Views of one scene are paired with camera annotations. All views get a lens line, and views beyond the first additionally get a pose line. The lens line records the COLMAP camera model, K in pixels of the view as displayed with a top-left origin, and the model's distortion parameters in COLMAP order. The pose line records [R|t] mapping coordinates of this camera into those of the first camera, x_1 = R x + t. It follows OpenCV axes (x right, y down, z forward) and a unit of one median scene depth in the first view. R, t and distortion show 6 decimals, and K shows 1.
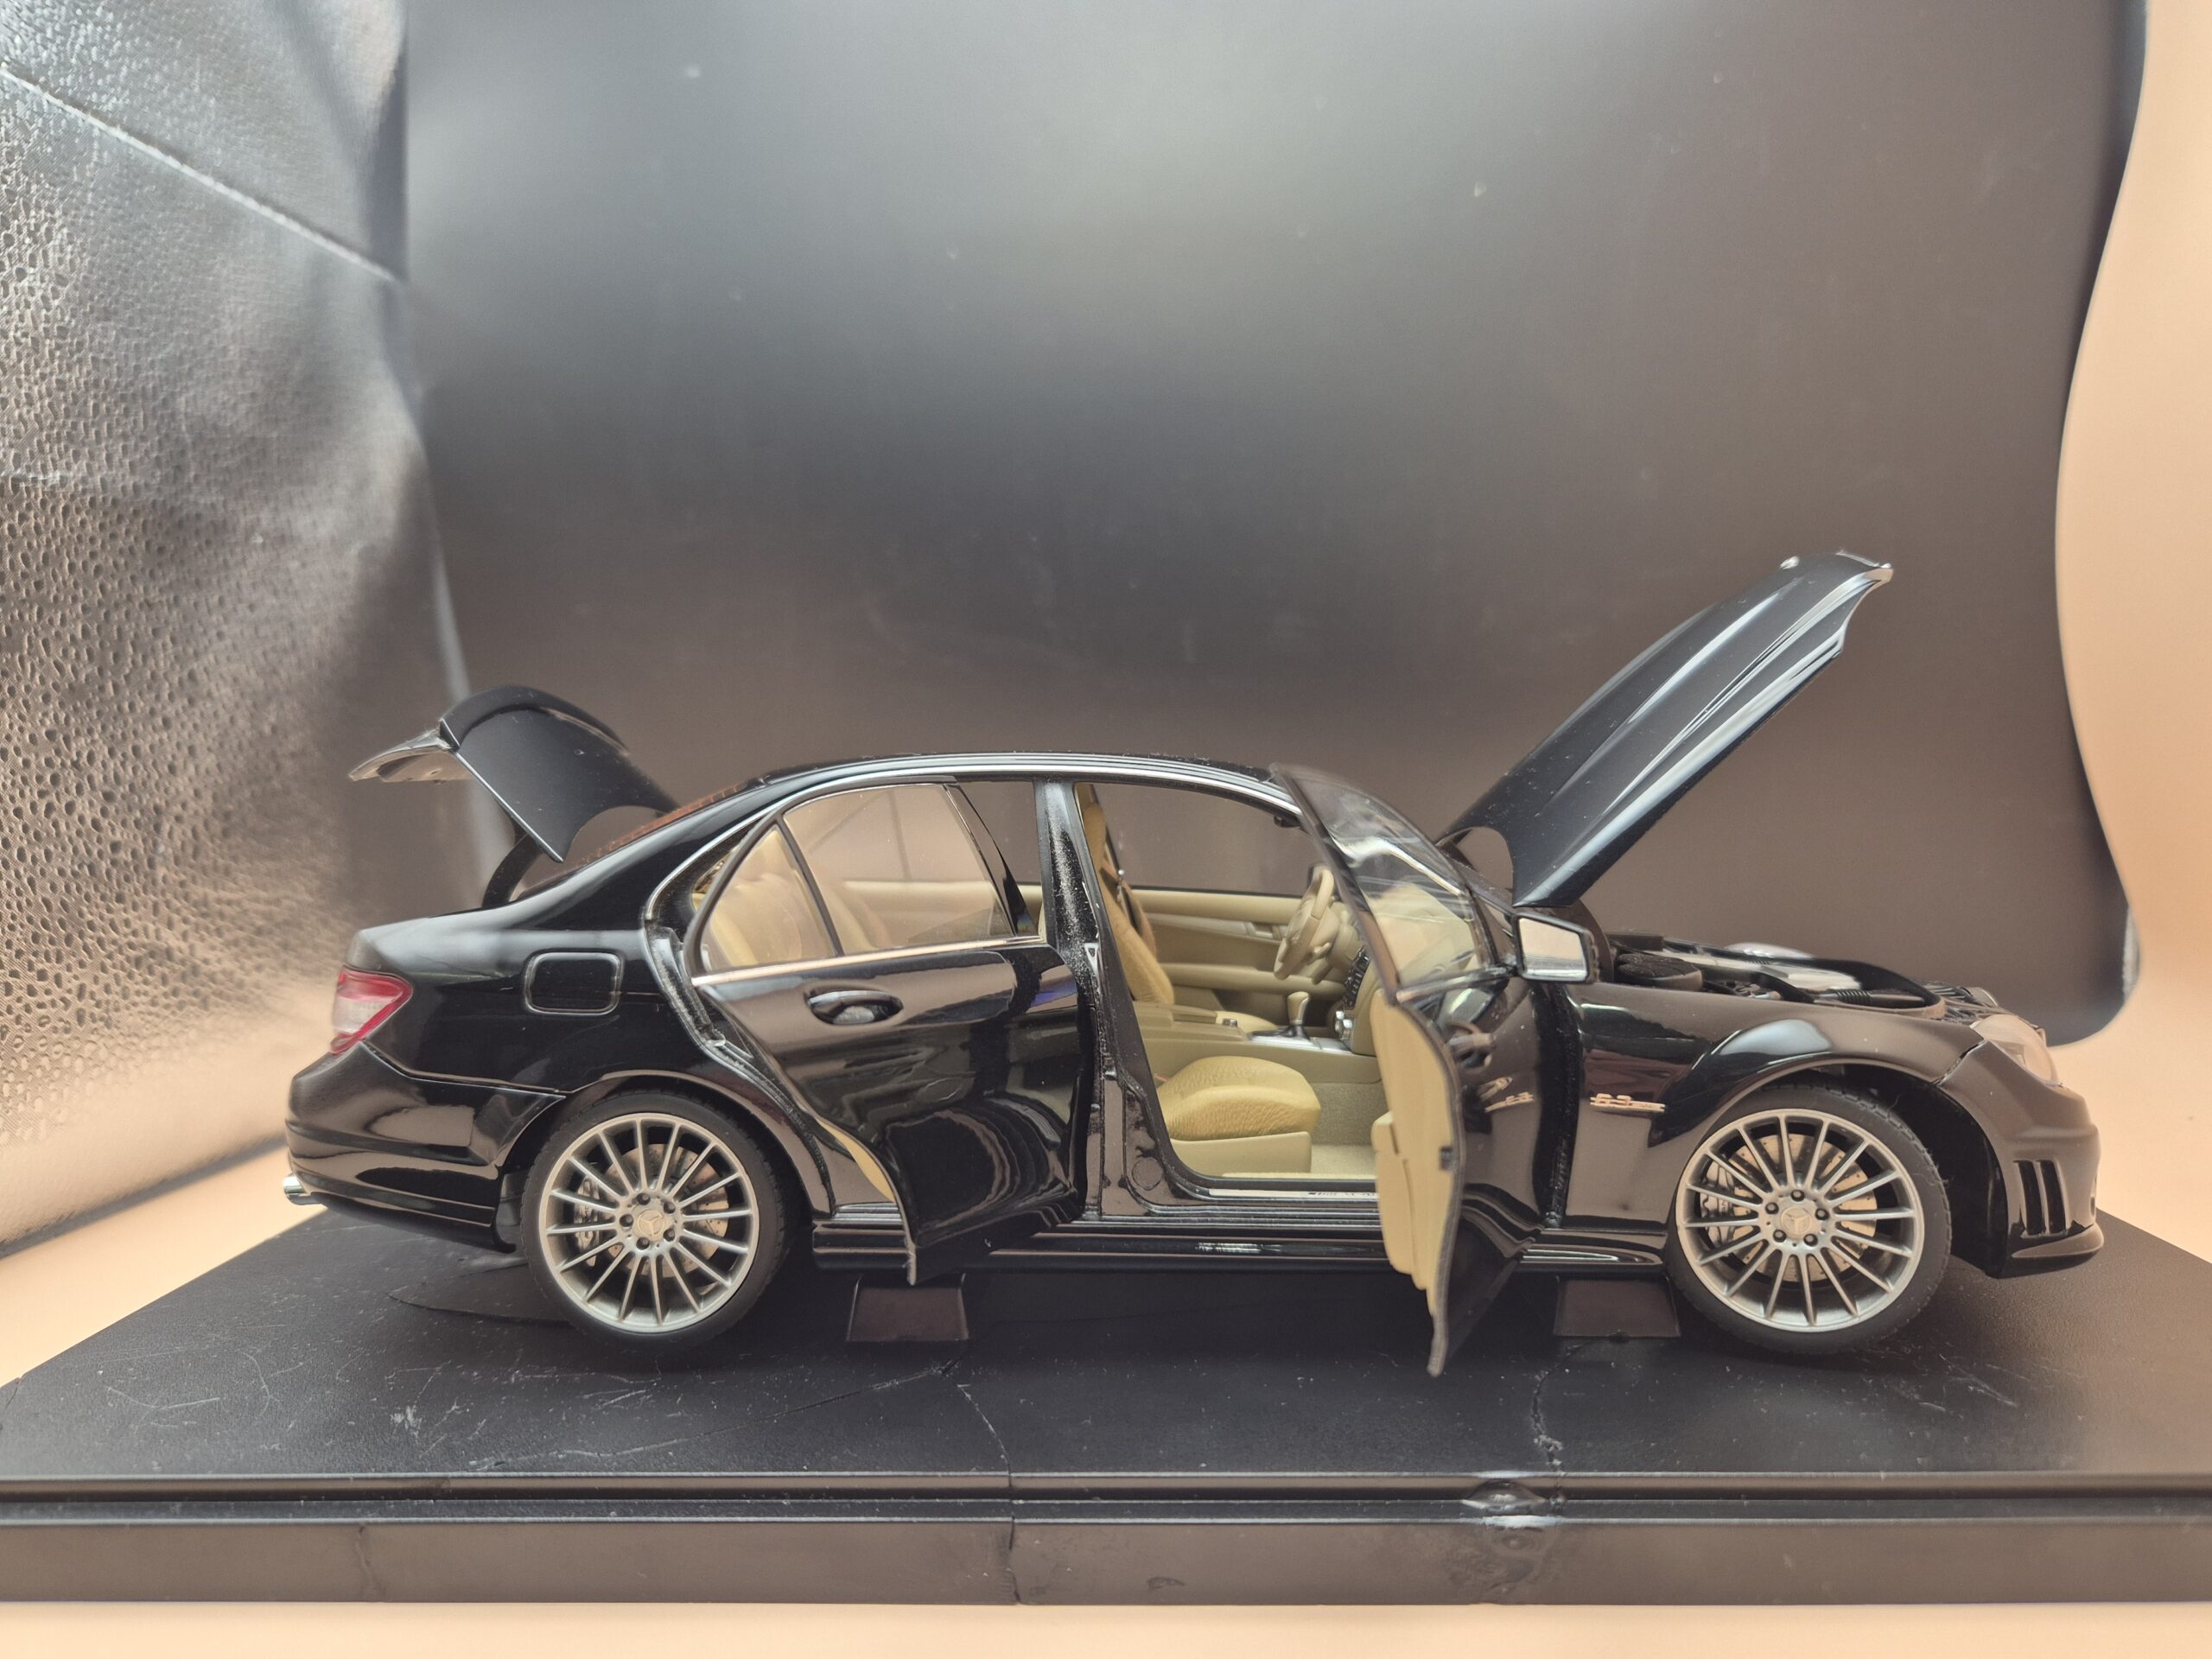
lens RADIAL K [[1512.9, 0, 1104.5], [0, 1512.9, 861.4], [0, 0, 1]] dist [0.004266, -0.000656]
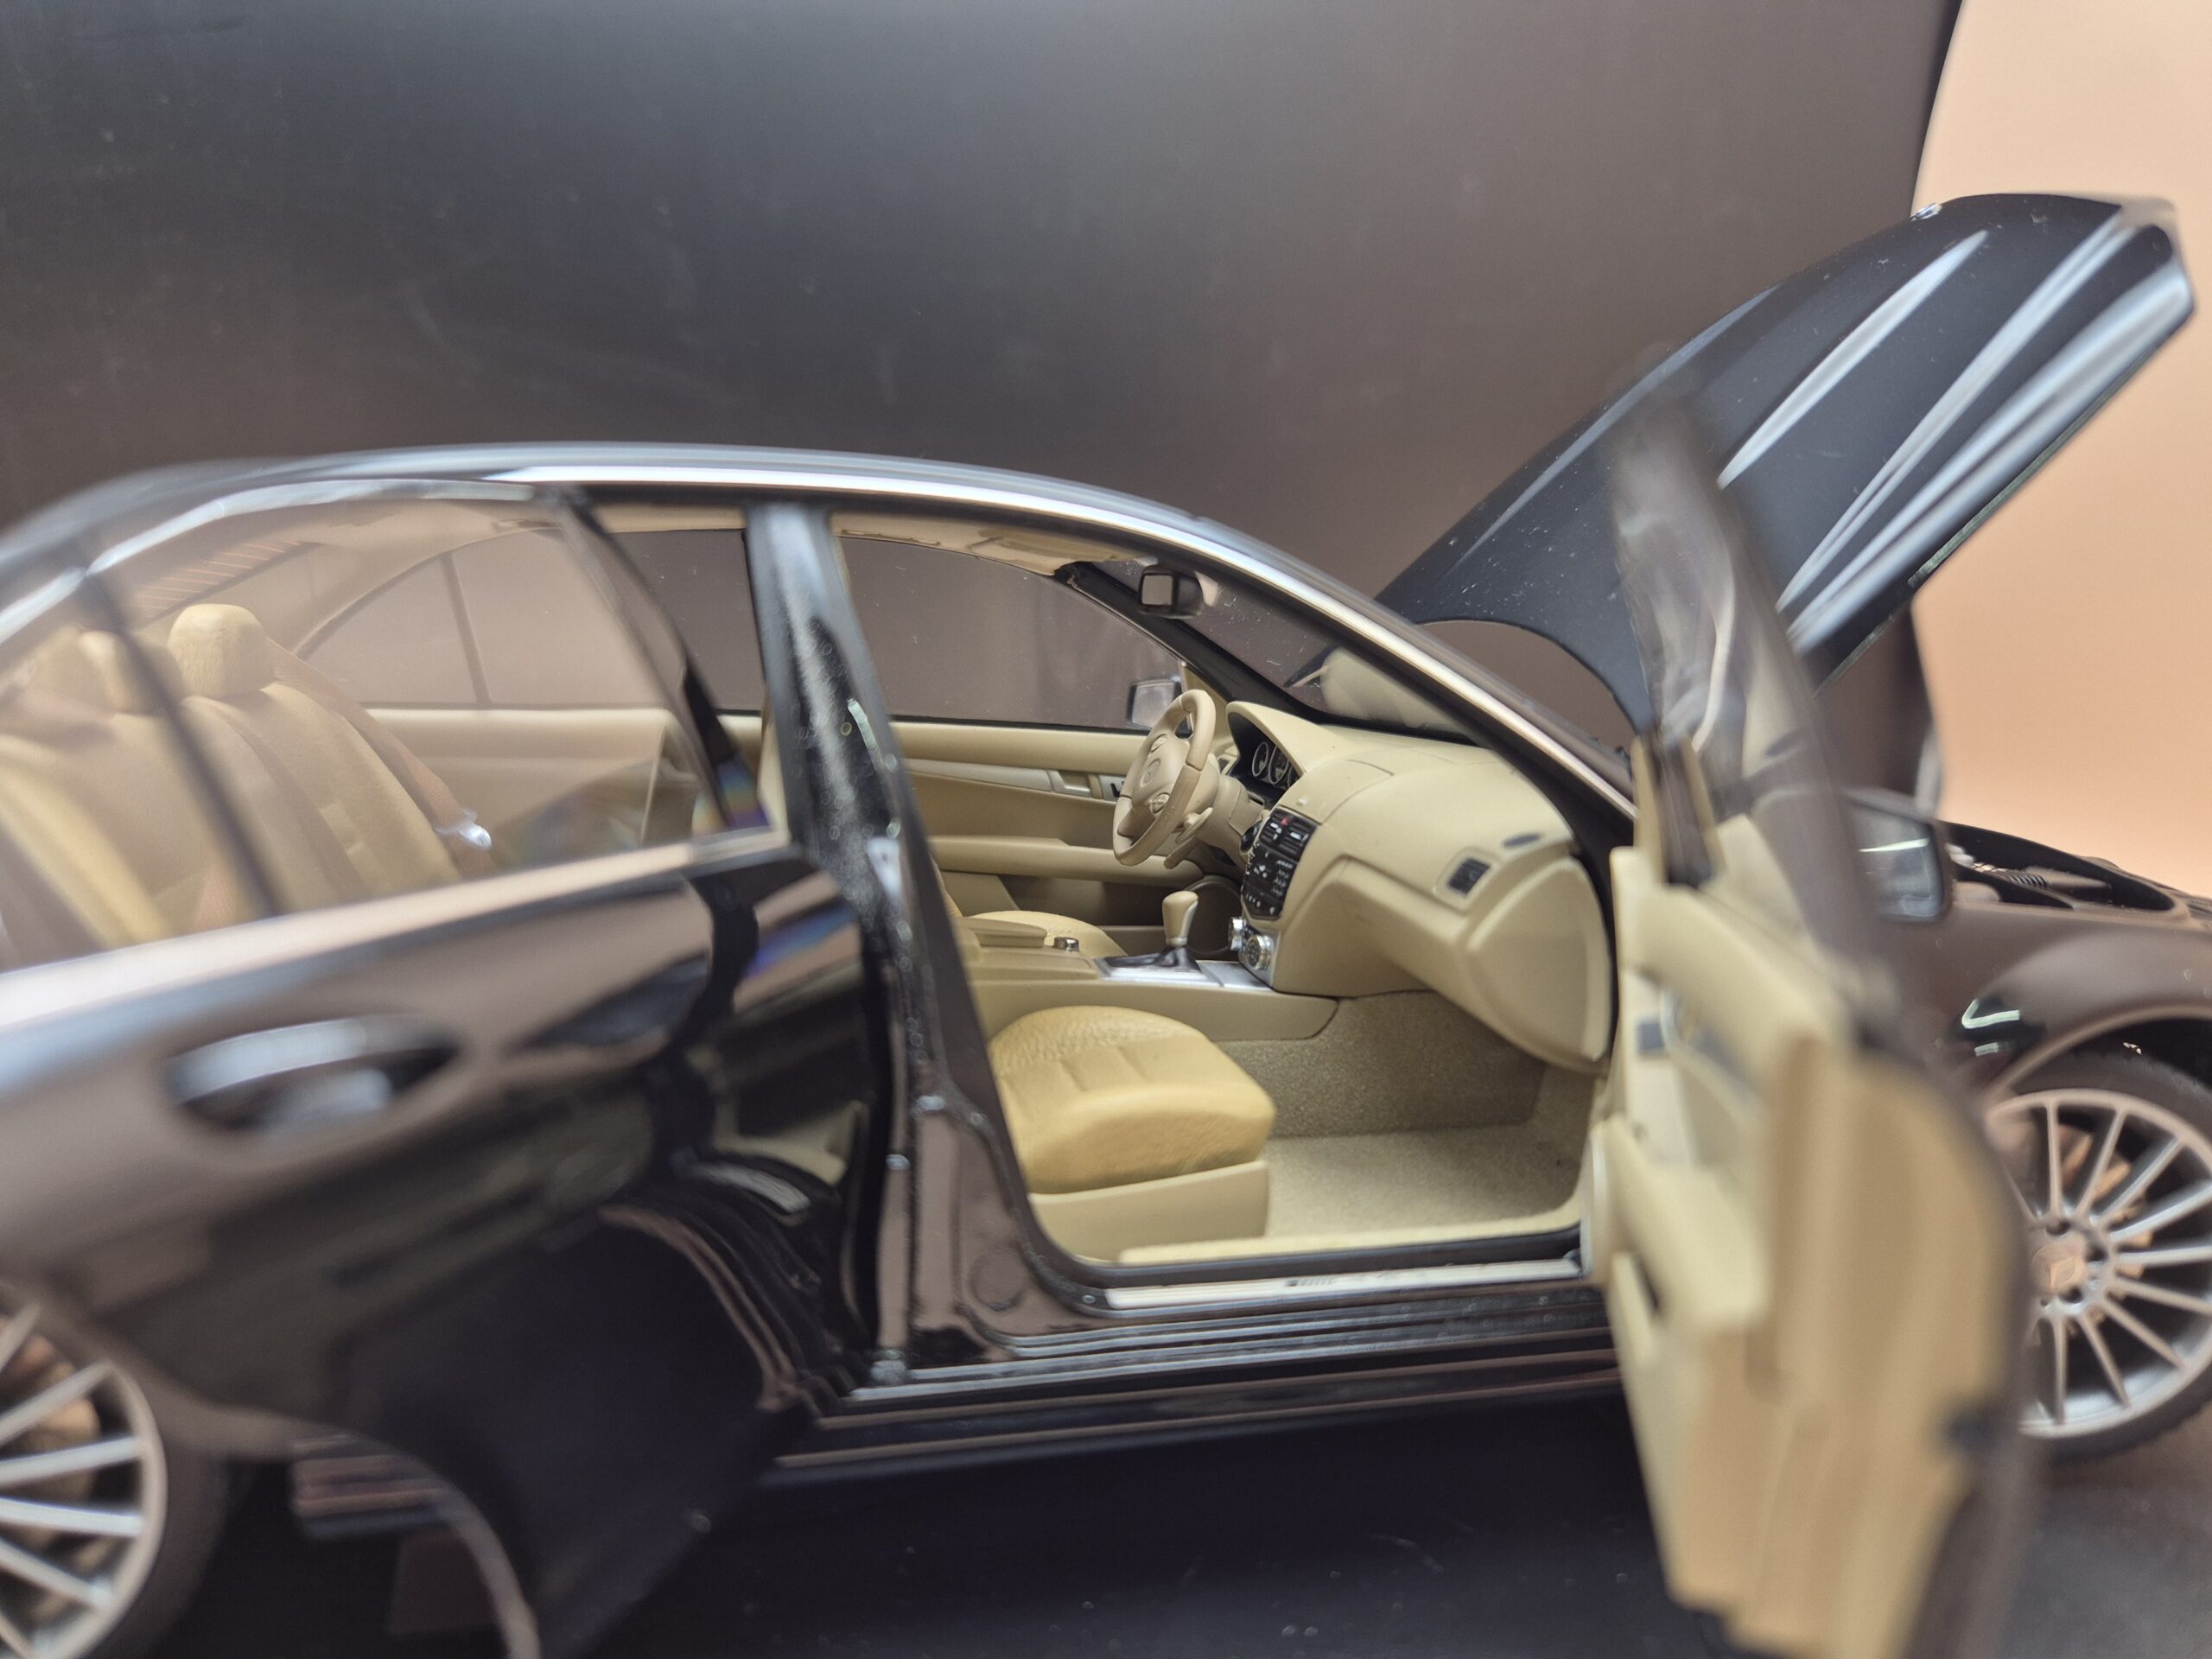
lens RADIAL K [[1487.2, 0, 1105.6], [0, 1487.2, 864.9], [0, 0, 1]] dist [0.013992, -0.027503]
pose [[0.967853, -0.028902, 0.249851, -0.058460], [-0.002269, 0.992332, 0.123580, 0.001762], [-0.251507, -0.120174, 0.960366, 0.508294]]
